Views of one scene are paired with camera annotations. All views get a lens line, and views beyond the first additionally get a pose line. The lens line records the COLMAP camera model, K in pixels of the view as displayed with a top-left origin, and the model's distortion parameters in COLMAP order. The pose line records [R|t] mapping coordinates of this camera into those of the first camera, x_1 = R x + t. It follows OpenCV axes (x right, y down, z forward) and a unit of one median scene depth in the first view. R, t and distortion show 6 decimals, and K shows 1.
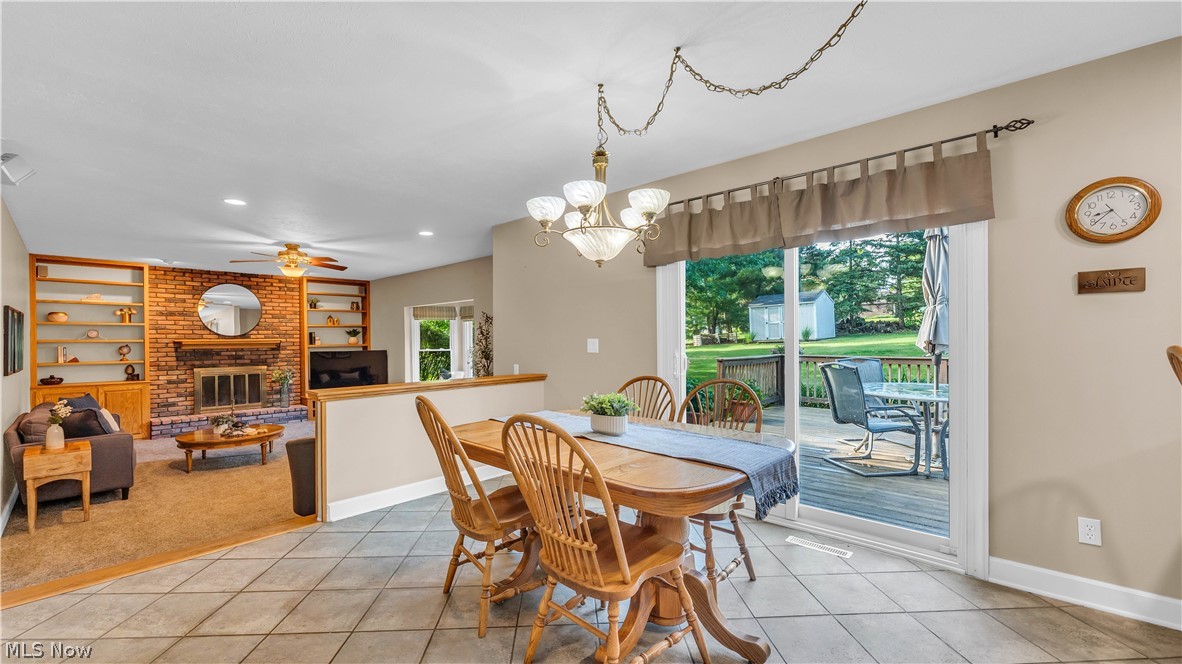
lens RADIAL K [[478.2, 0, 586.4], [0, 478.2, 339.9], [0, 0, 1]] dist [-0.002023, -0.000319]
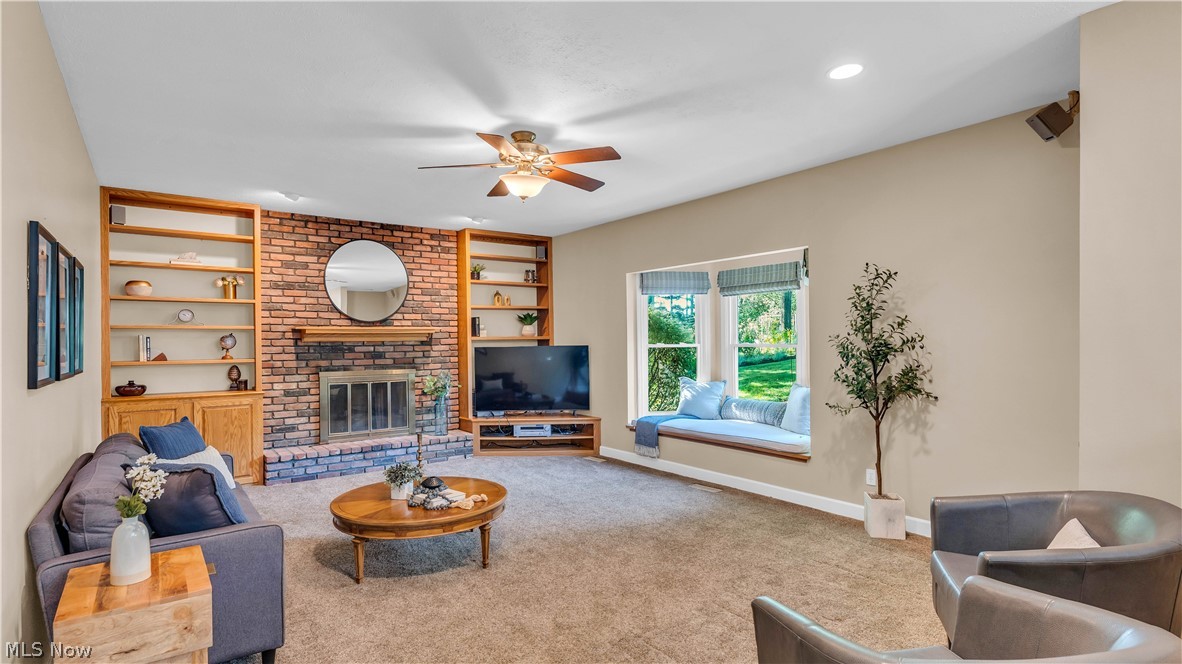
lens RADIAL K [[584.3, 0, 583.3], [0, 584.3, 340.1], [0, 0, 1]] dist [-0.001096, -0.001954]
pose [[0.982405, 0.000877, -0.186759, -0.353715], [-0.000670, 0.999999, 0.001170, 0.017150], [0.186760, -0.001024, 0.982405, 0.321054]]
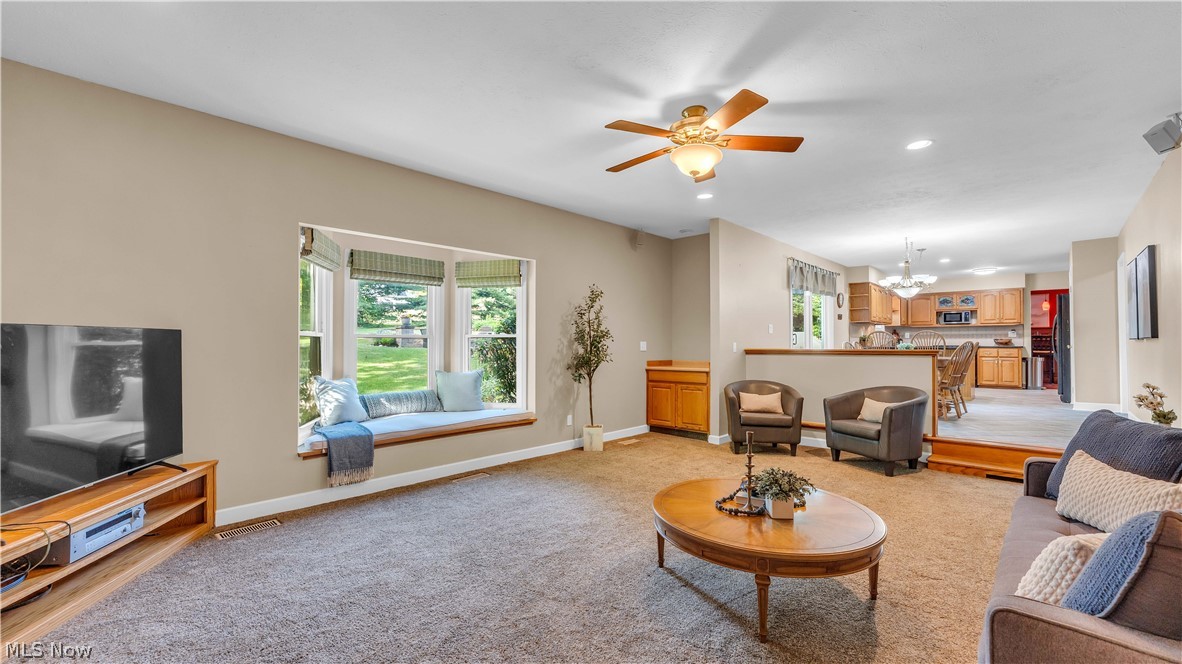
lens RADIAL K [[478.2, 0, 582.7], [0, 478.2, 341.3], [0, 0, 1]] dist [-0.002023, -0.000319]
pose [[0.030152, 0.014691, 0.999437, -0.912565], [0.002358, 0.999888, -0.014768, 0.043045], [-0.999543, 0.002802, 0.030114, 0.896506]]
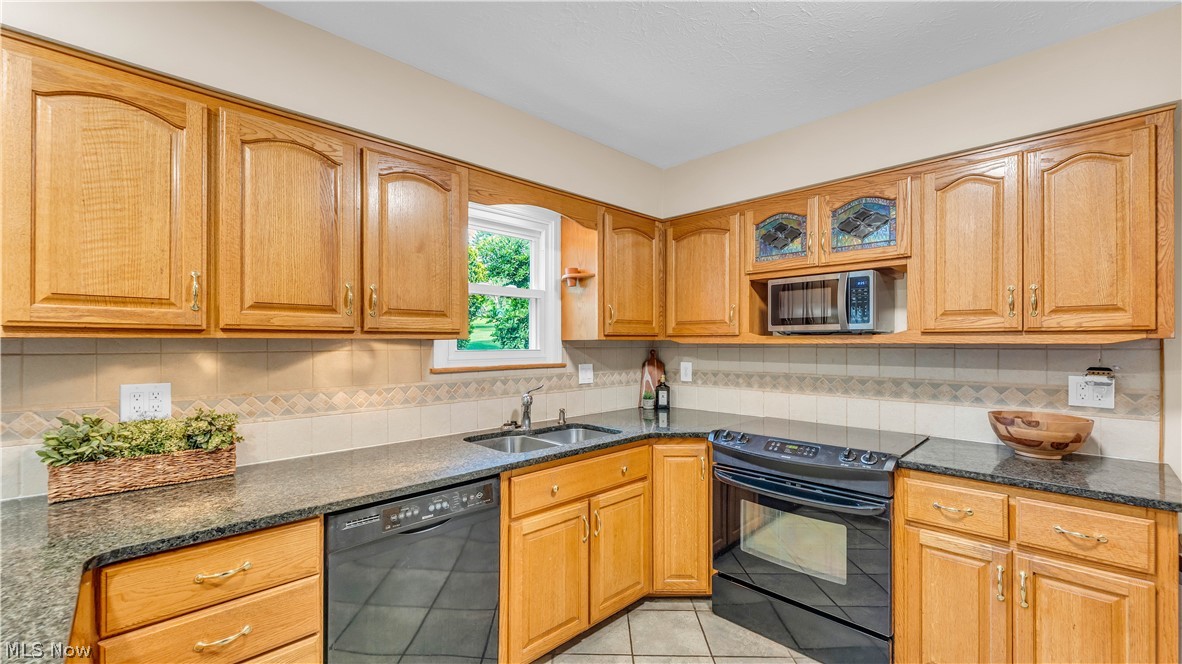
lens RADIAL K [[478.2, 0, 582.9], [0, 478.2, 341.5], [0, 0, 1]] dist [-0.002023, -0.000319]
pose [[0.055391, 0.011149, 0.998402, 0.250480], [0.000724, 0.999937, -0.011206, -0.020067], [-0.998464, 0.001343, 0.055379, -0.059406]]
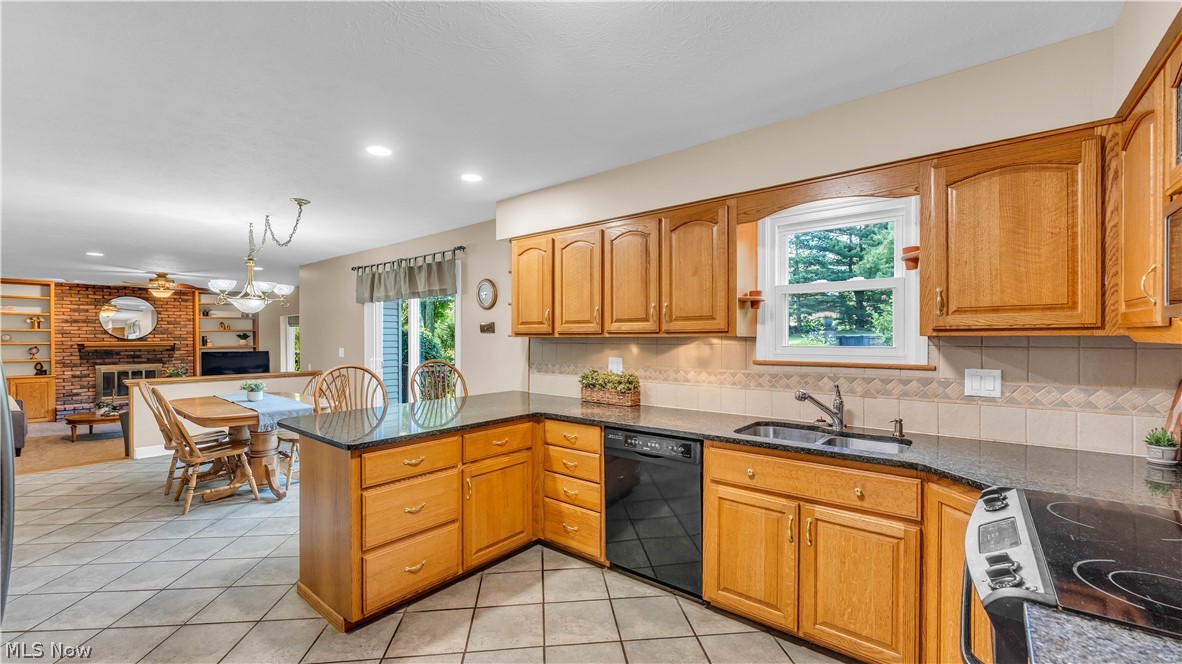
lens RADIAL K [[478.2, 0, 585.2], [0, 478.2, 339.8], [0, 0, 1]] dist [-0.002023, -0.000319]
pose [[0.998535, 0.007489, 0.053595, 0.399263], [-0.007703, 0.999963, 0.003778, -0.022663], [-0.053565, -0.004185, 0.998556, -0.317488]]
